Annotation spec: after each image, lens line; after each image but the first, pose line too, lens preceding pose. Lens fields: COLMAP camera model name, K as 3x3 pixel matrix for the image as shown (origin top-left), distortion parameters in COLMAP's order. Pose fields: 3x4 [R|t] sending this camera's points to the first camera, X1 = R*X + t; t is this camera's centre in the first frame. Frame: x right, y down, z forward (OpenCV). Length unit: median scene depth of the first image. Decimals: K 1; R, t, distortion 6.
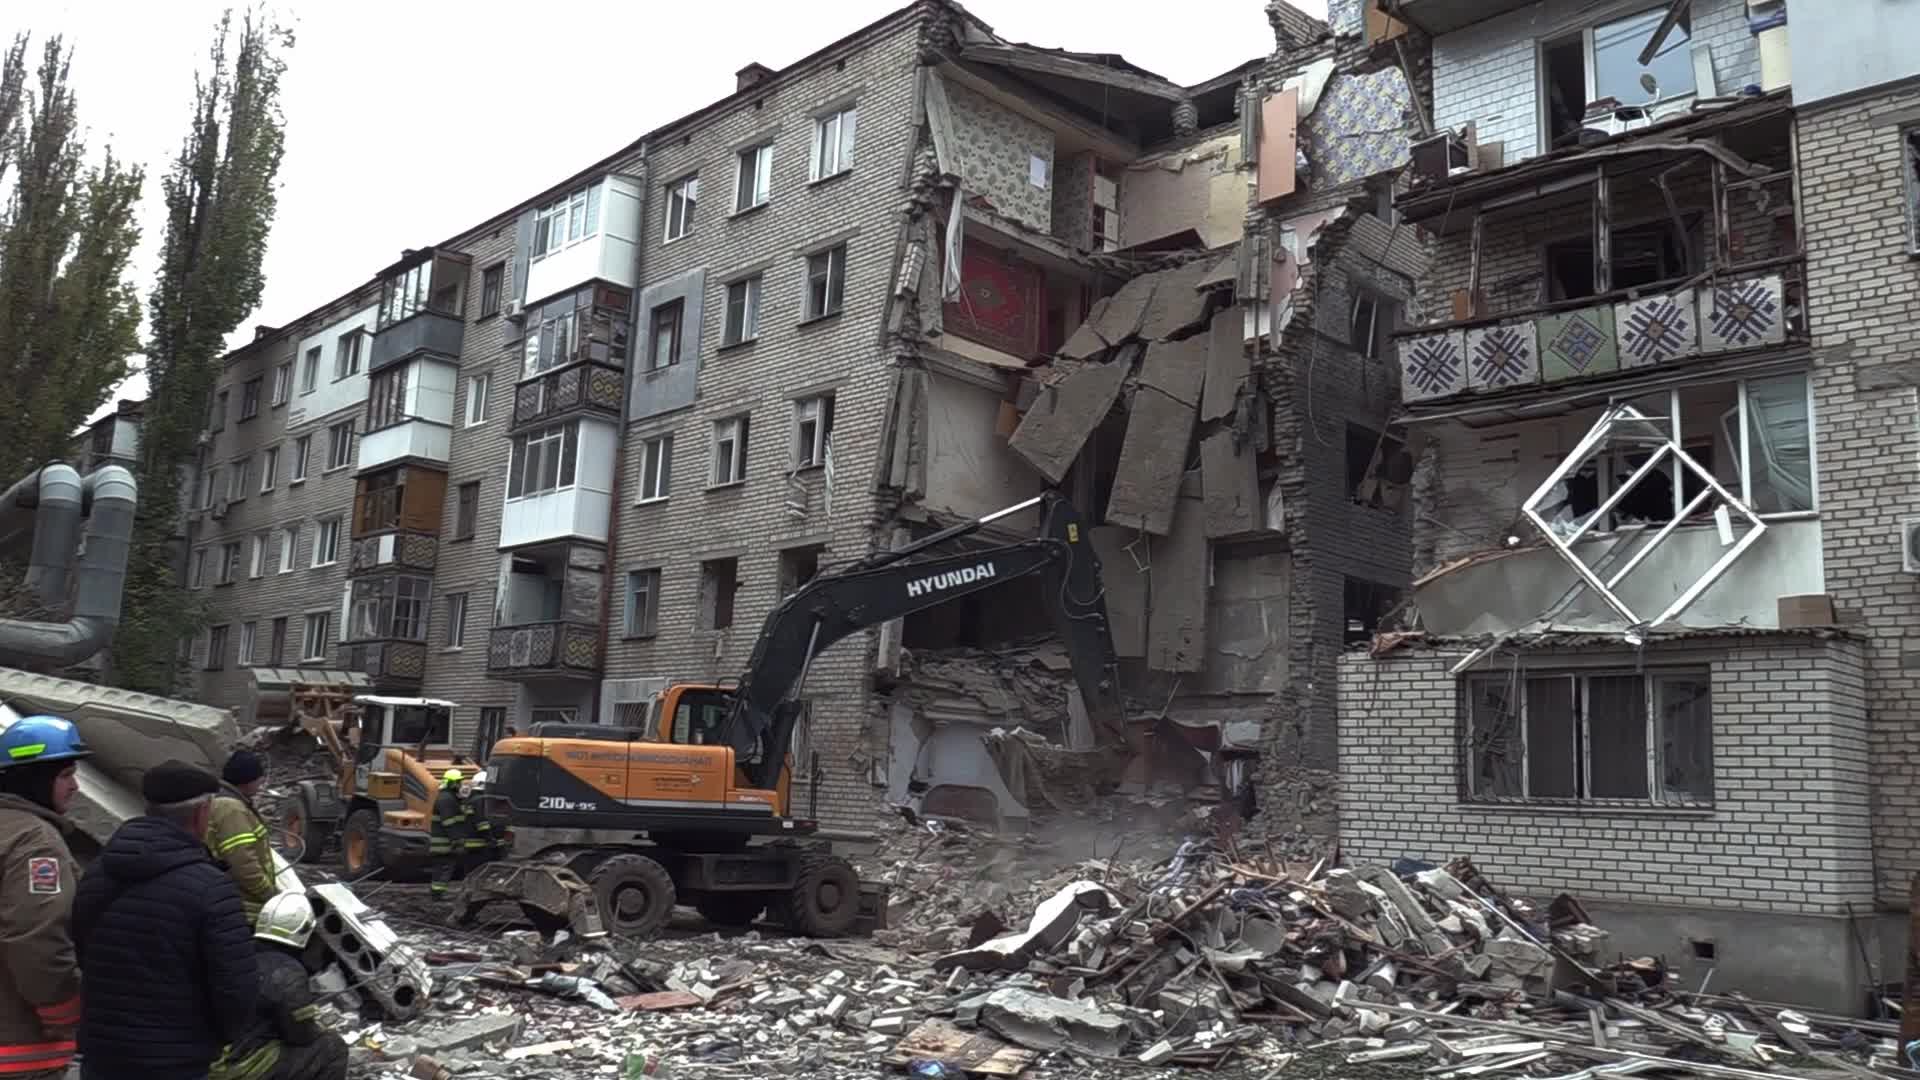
lens RADIAL K [[1508.6, 0, 958.5], [0, 1508.6, 522.4], [0, 0, 1]] dist [-0.073629, 0.019389]
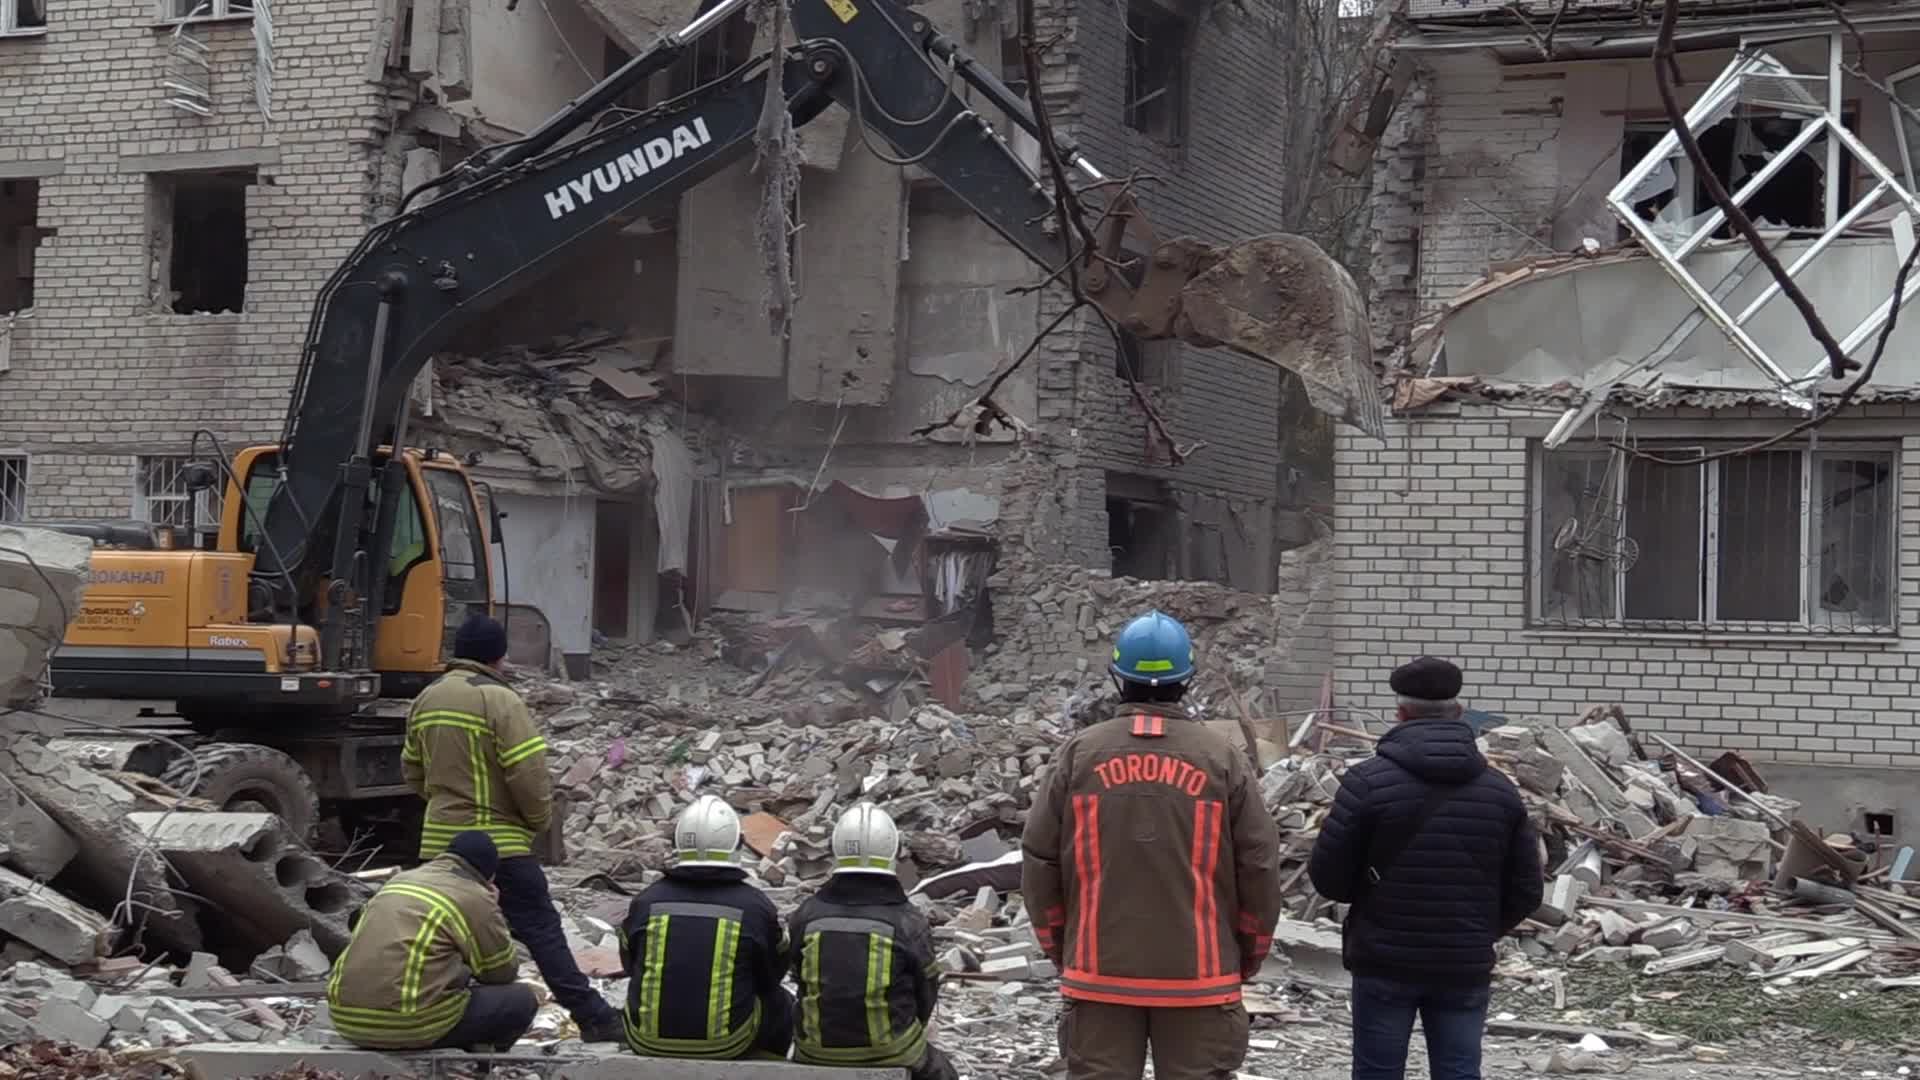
lens RADIAL K [[3029.7, 0, 963.2], [0, 3029.7, 495.2], [0, 0, 1]] dist [-0.018787, 0.560355]
pose [[0.926784, -0.005663, 0.375551, -0.421414], [-0.050269, 0.989020, 0.138969, -0.053708], [-0.372215, -0.147673, 0.916323, -0.175837]]
